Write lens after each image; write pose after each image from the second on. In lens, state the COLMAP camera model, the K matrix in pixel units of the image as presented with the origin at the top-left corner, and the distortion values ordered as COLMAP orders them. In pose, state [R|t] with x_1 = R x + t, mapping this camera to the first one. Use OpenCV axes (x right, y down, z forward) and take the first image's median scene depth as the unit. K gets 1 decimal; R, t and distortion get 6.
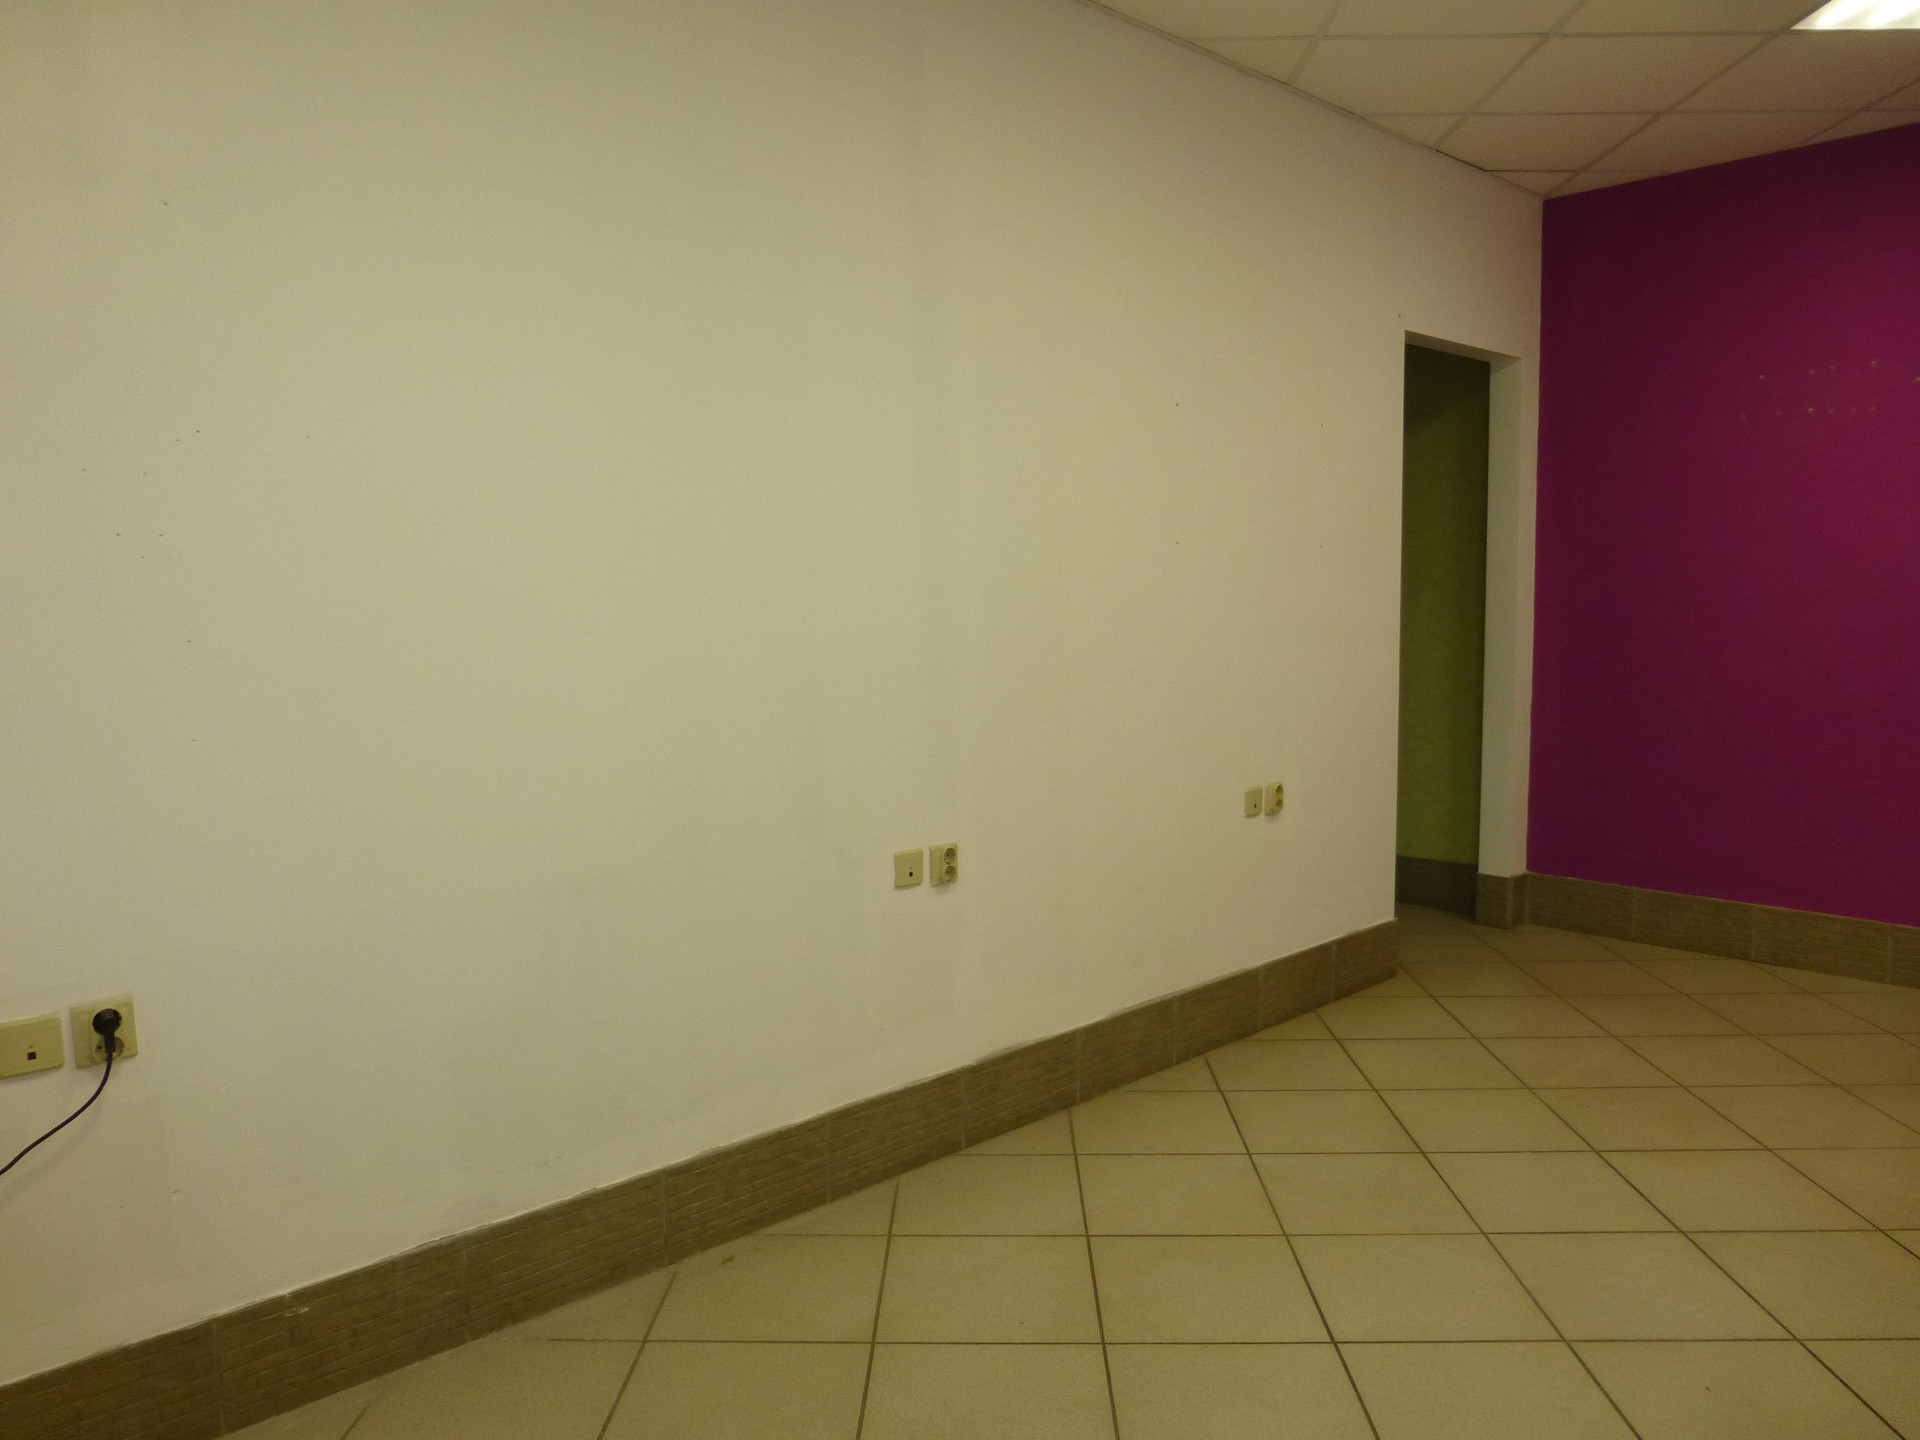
lens RADIAL K [[1390.3, 0, 942.0], [0, 1390.3, 691.9], [0, 0, 1]] dist [-0.024659, 0.006519]
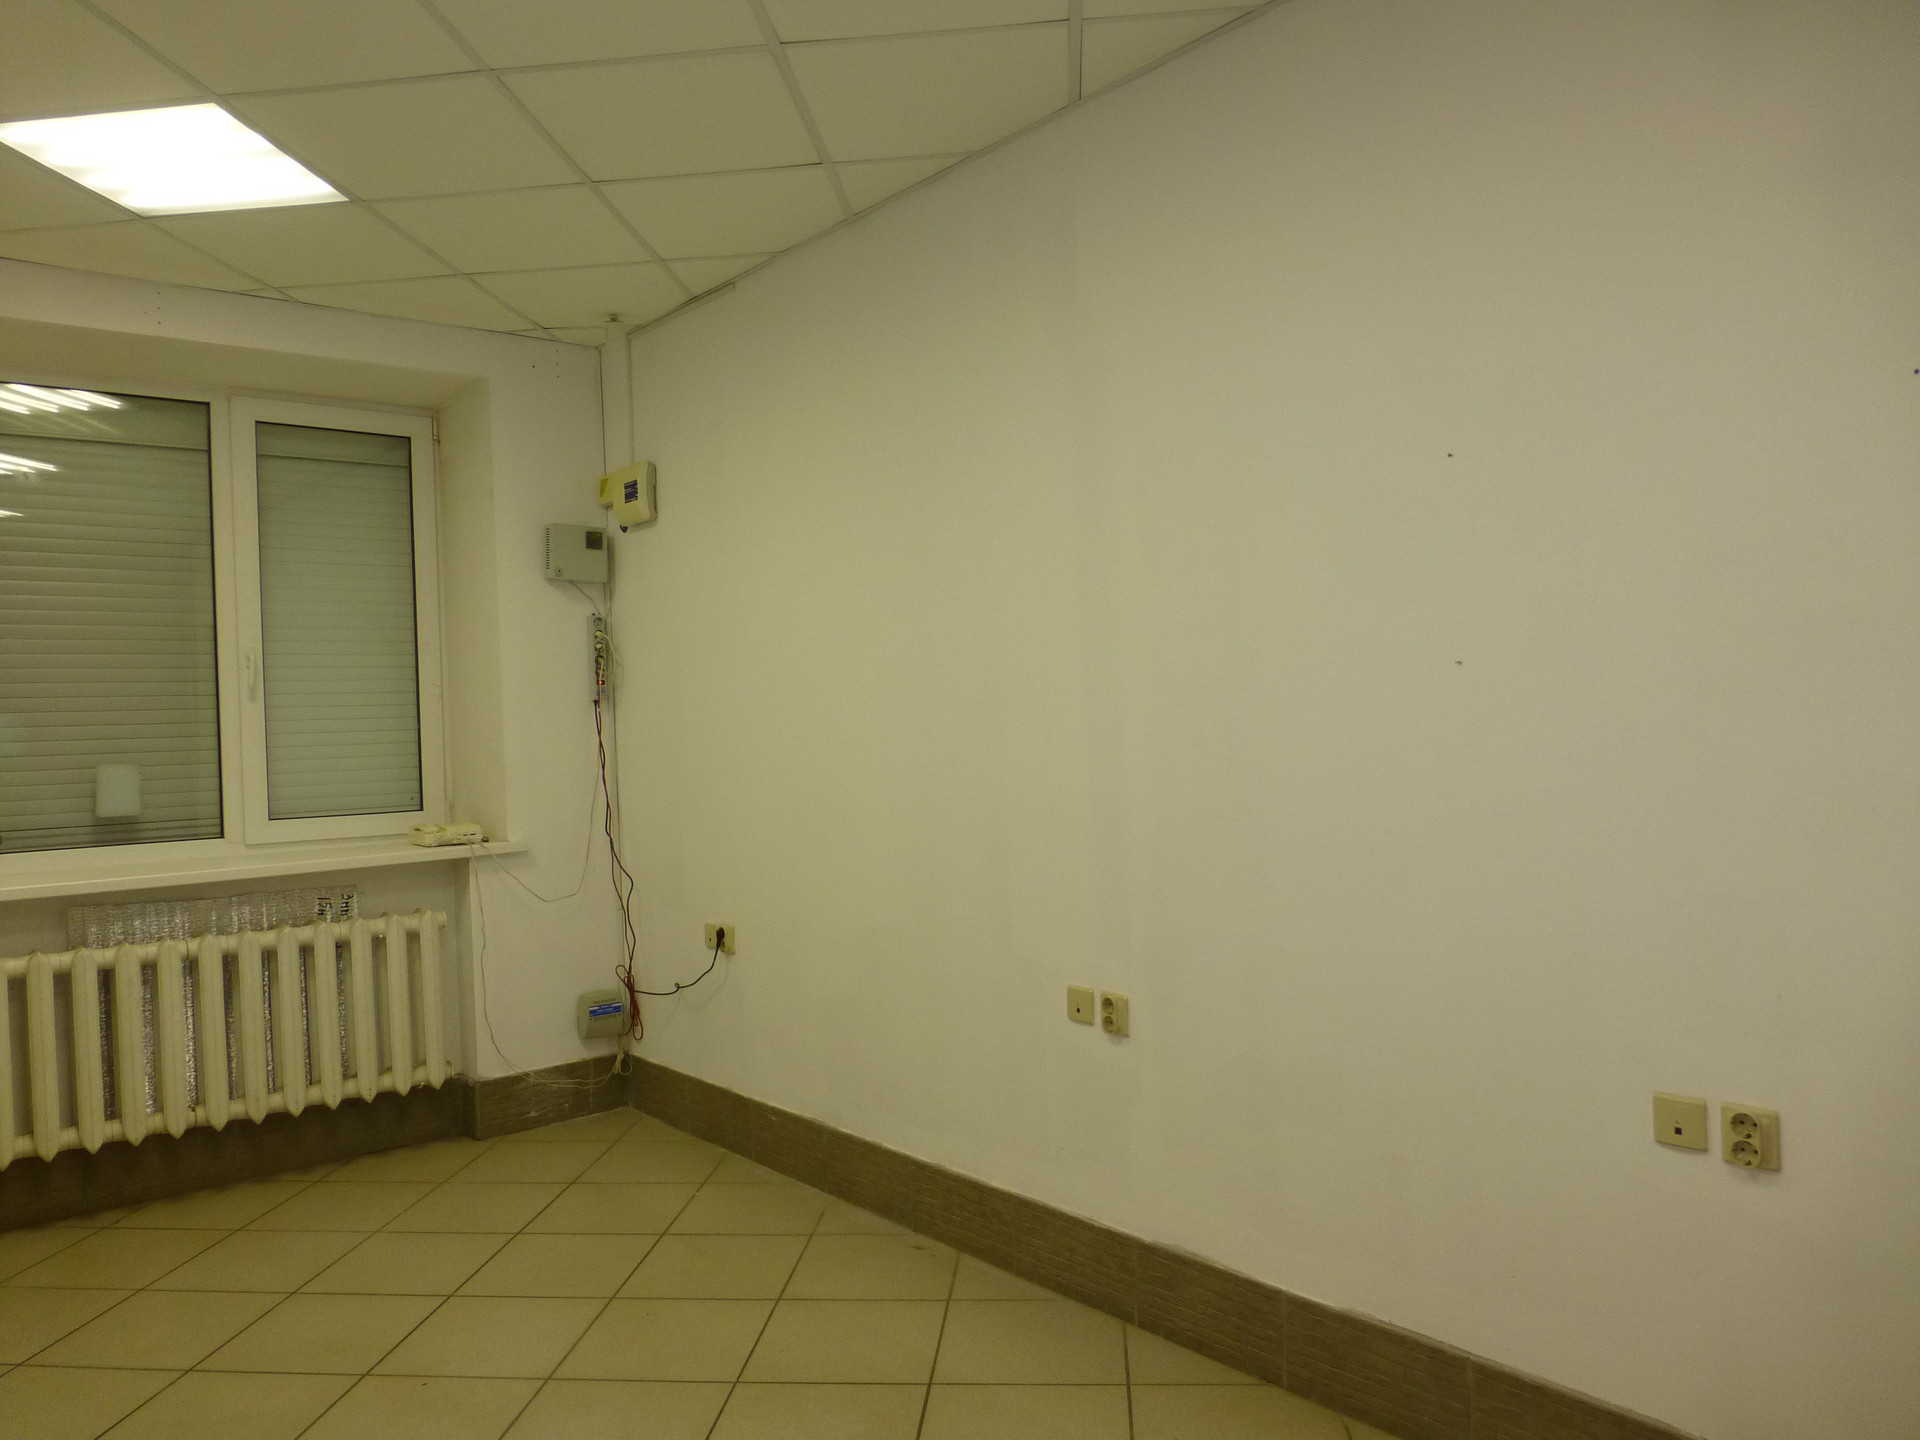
lens RADIAL K [[1390.3, 0, 965.5], [0, 1390.3, 740.6], [0, 0, 1]] dist [-0.024659, 0.006519]
pose [[-0.059690, 0.015392, -0.998098, 0.971817], [-0.057116, 0.998190, 0.018809, -0.080274], [0.996582, 0.058130, -0.058703, 0.931052]]
